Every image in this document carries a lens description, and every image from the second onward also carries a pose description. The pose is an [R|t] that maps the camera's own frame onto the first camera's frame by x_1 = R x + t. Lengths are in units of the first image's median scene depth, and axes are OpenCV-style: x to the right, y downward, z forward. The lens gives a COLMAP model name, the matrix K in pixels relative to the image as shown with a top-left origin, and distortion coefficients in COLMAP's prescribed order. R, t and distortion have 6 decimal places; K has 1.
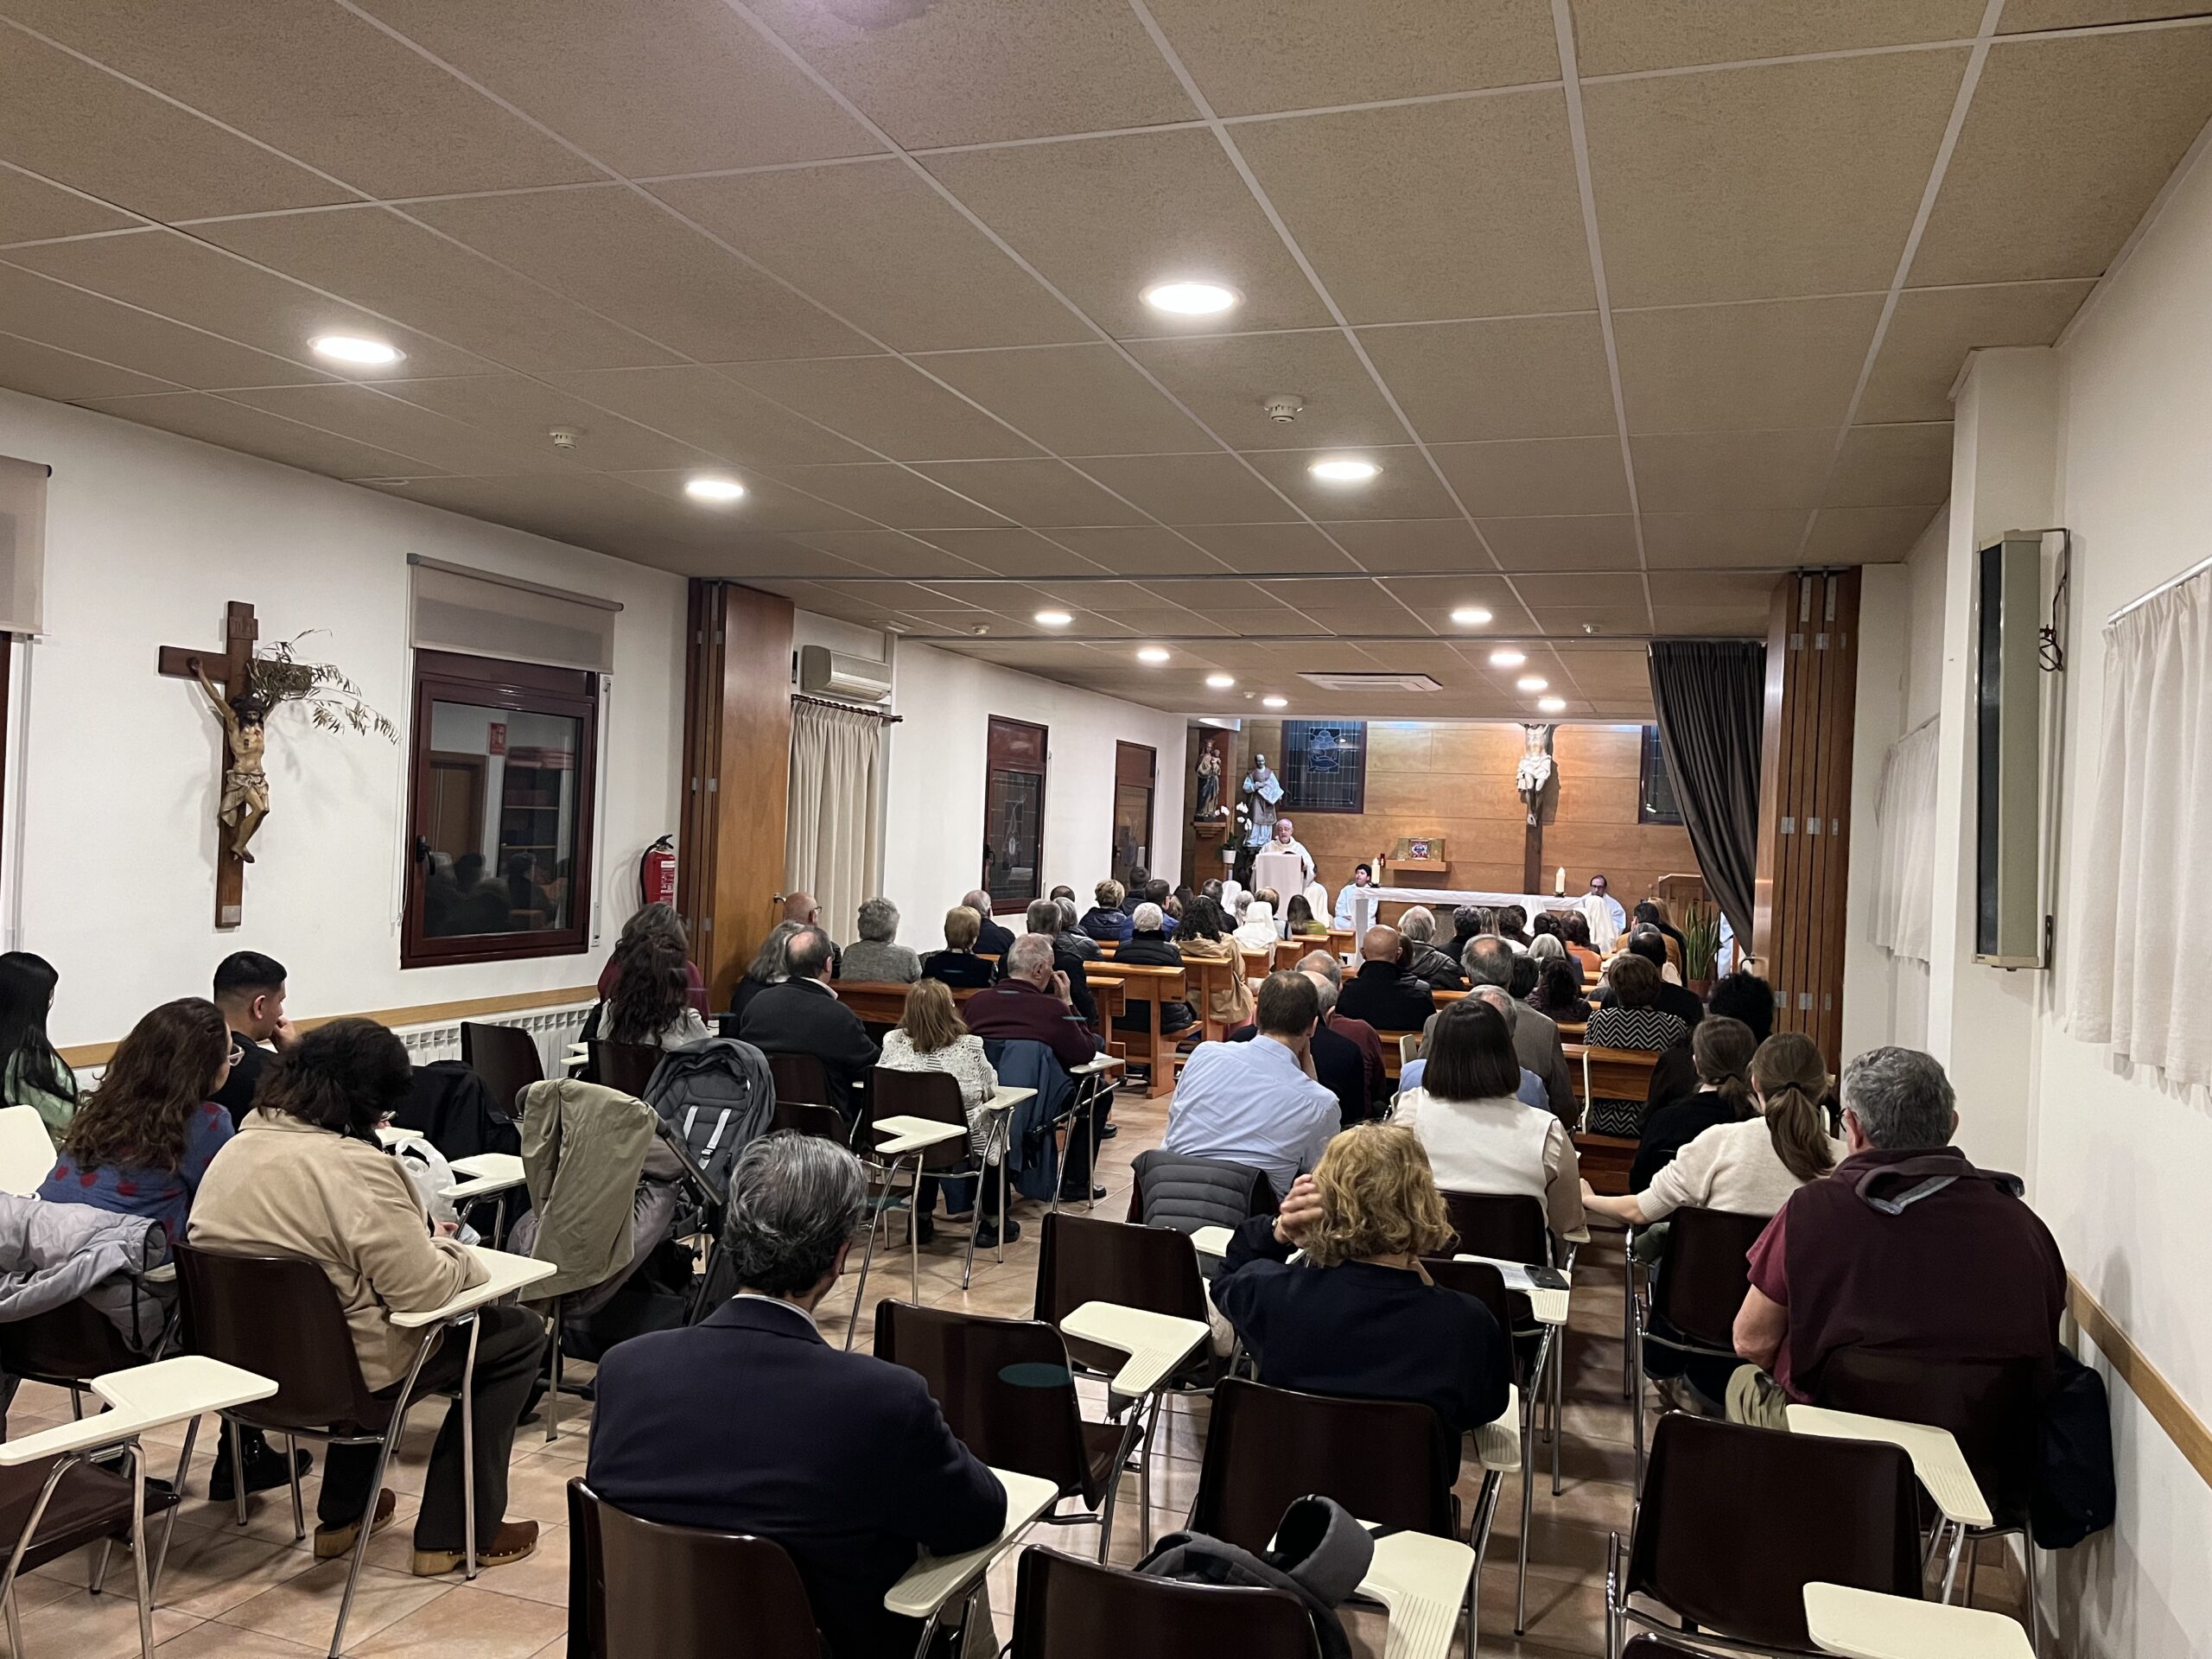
lens RADIAL K [[1677.9, 0, 1103.5], [0, 1677.9, 847.1], [0, 0, 1]] dist [0.080166, -0.105614]
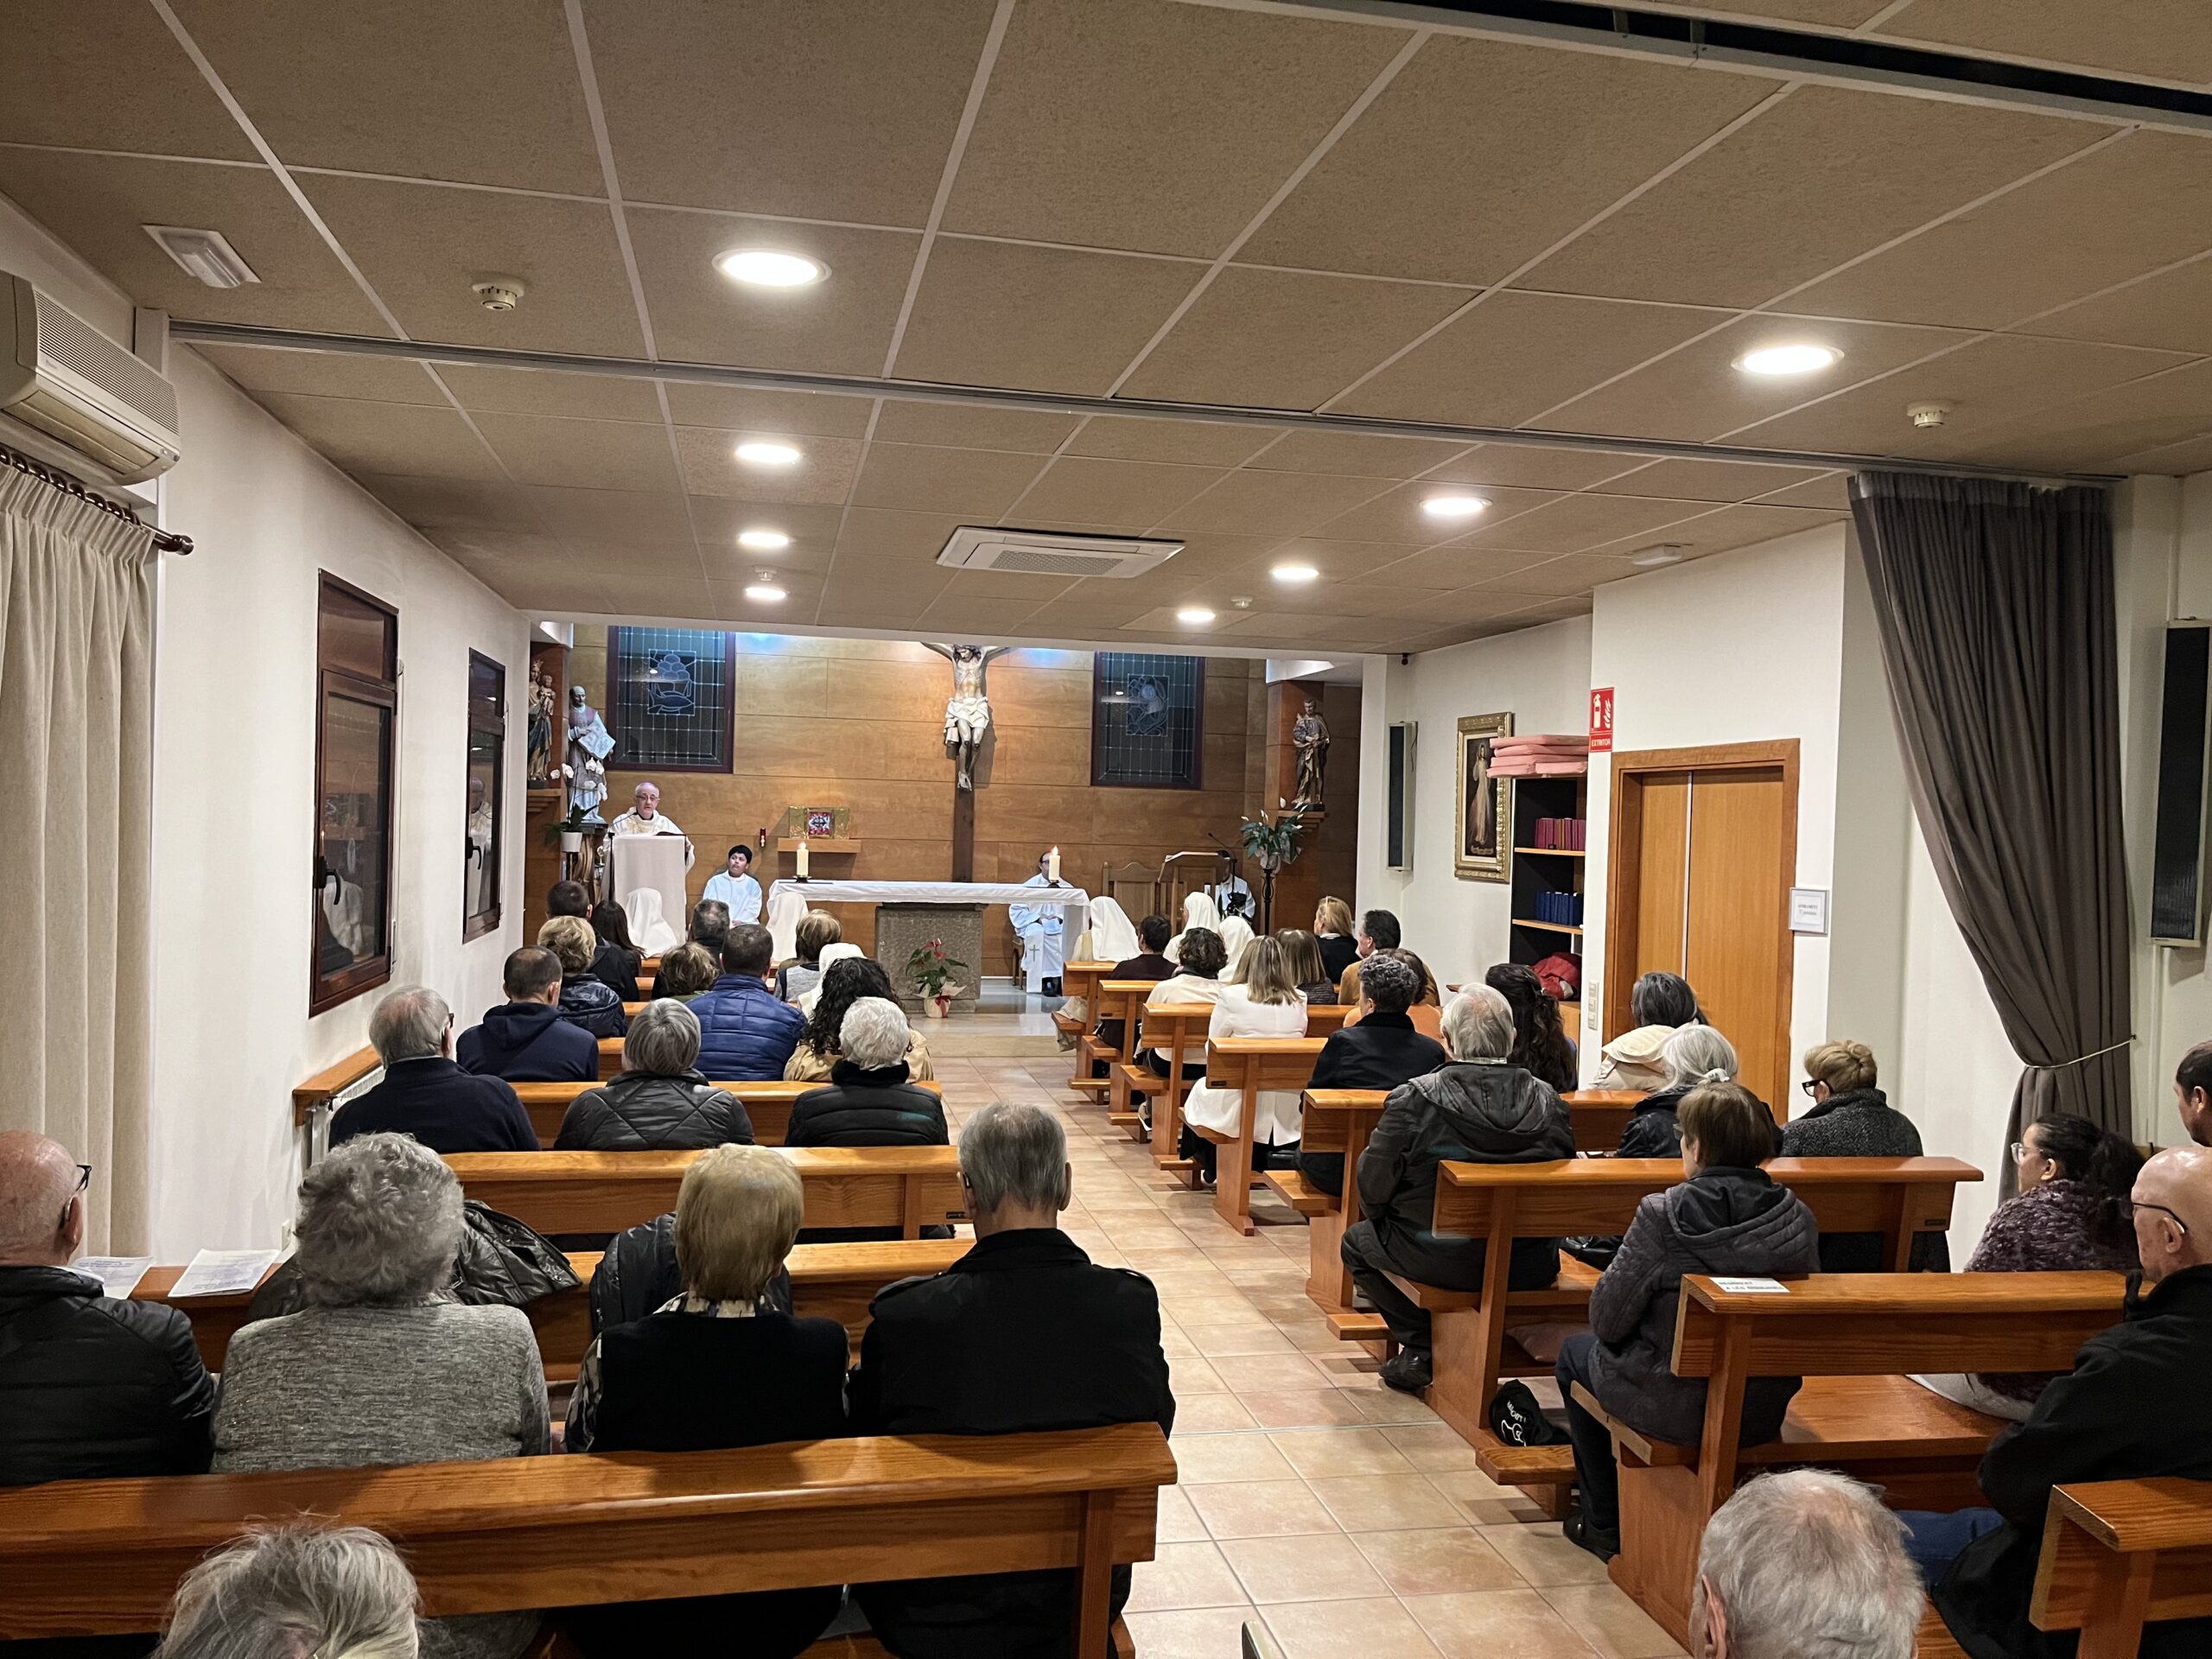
lens RADIAL K [[1677.9, 0, 1103.5], [0, 1677.9, 847.1], [0, 0, 1]] dist [0.080166, -0.105614]
pose [[0.860953, -0.025804, 0.508030, -0.077581], [0.010861, 0.999417, 0.032358, -0.010398], [-0.508569, -0.022341, 0.860731, 0.315016]]
